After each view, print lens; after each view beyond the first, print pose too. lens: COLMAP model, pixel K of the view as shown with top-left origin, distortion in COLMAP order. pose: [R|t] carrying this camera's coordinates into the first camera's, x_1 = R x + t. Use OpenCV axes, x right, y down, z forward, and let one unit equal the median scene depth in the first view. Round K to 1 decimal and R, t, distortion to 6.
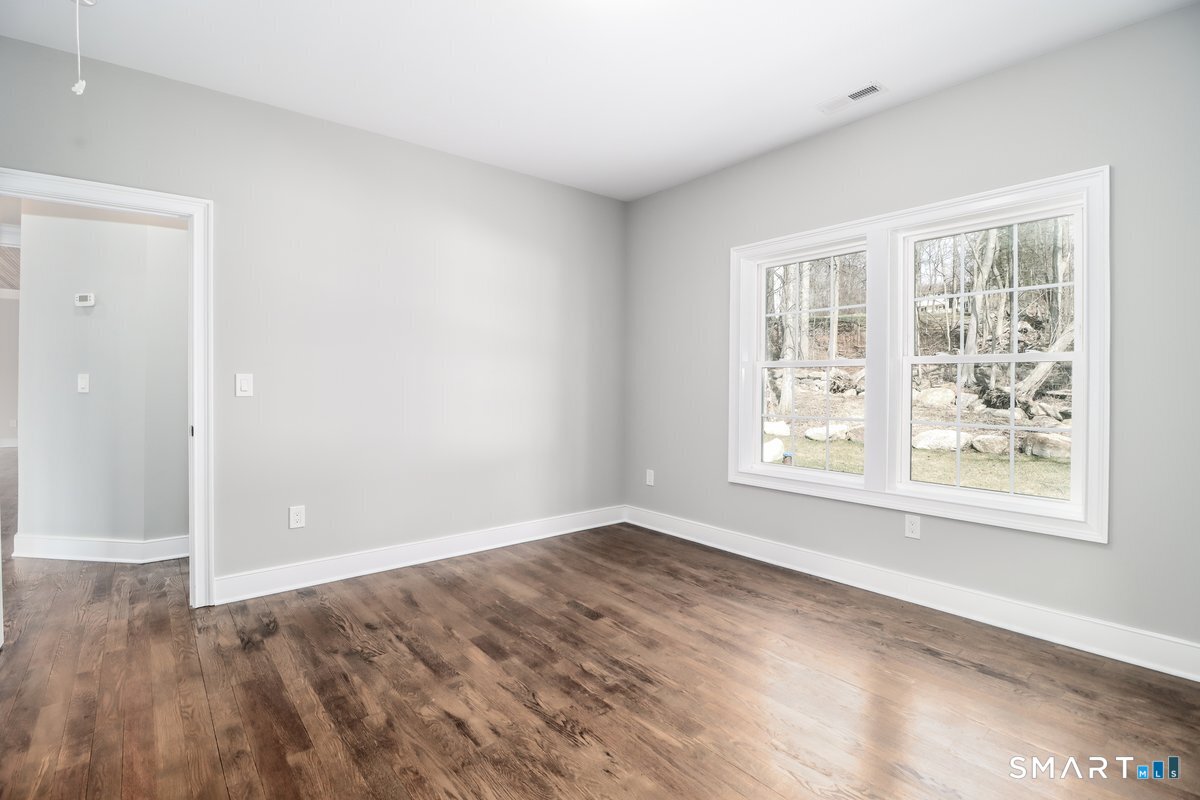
lens RADIAL K [[563.4, 0, 613.2], [0, 563.4, 393.9], [0, 0, 1]] dist [-0.001751, -0.007808]
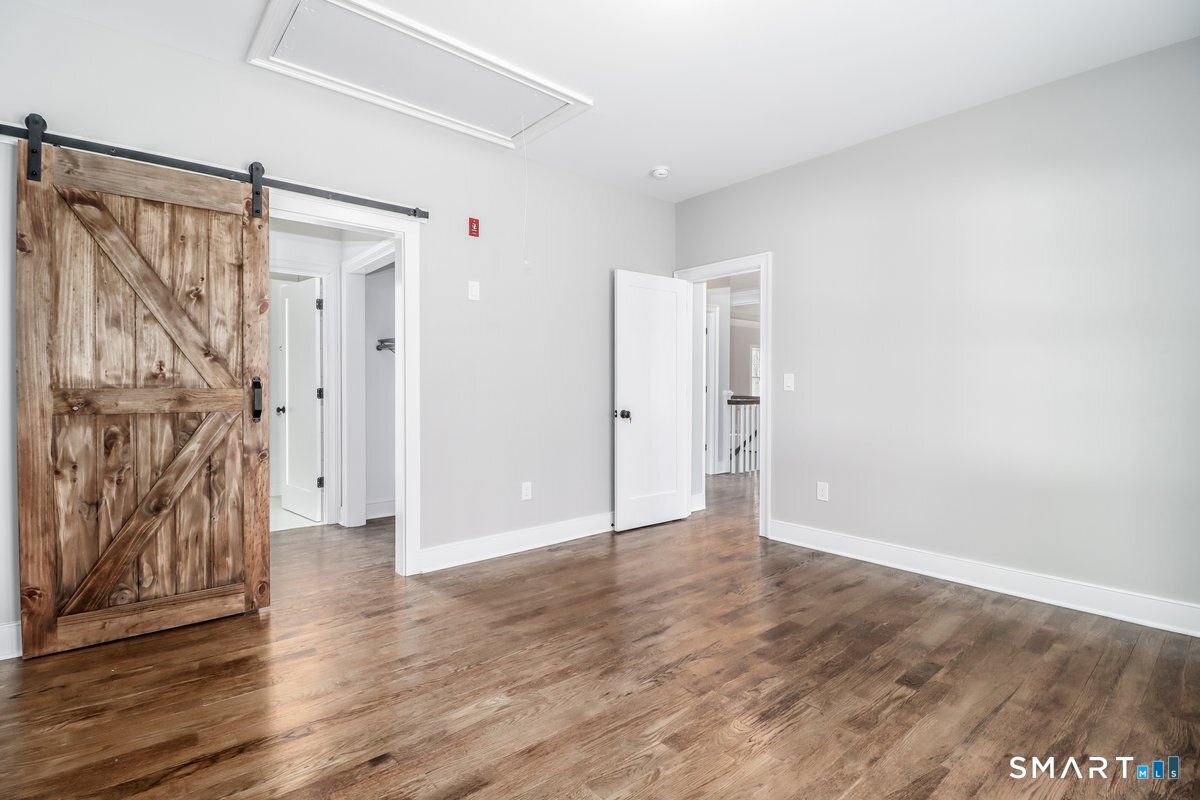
lens RADIAL K [[563.4, 0, 604.5], [0, 563.4, 393.8], [0, 0, 1]] dist [-0.001751, -0.007808]
pose [[0.012545, 0.007203, -0.999895, 0.676367], [-0.019532, 0.999785, 0.006957, 0.011224], [0.999731, 0.019443, 0.012683, 0.548307]]
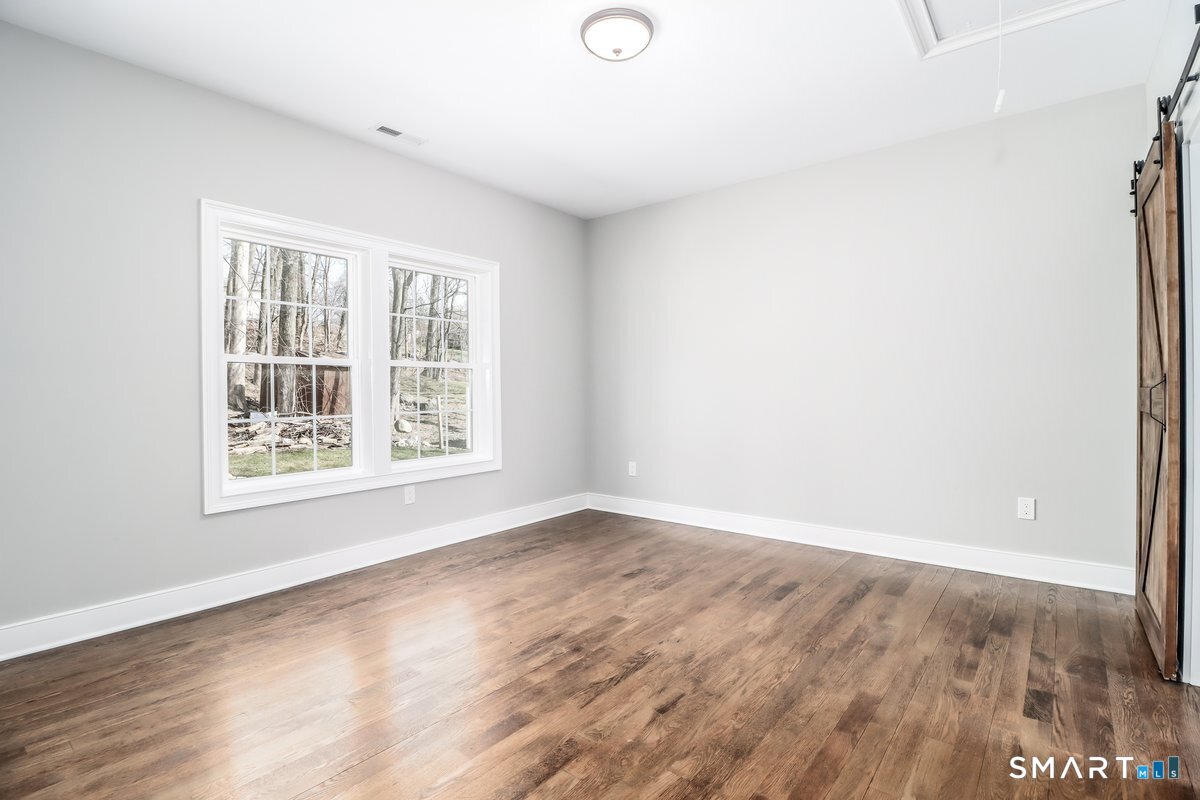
lens RADIAL K [[563.4, 0, 590.4], [0, 563.4, 392.4], [0, 0, 1]] dist [-0.001751, -0.007808]
pose [[-0.172539, -0.009431, 0.984958, -0.803057], [0.022538, 0.999655, 0.013520, -0.002840], [-0.984745, 0.024531, -0.172266, 0.830703]]
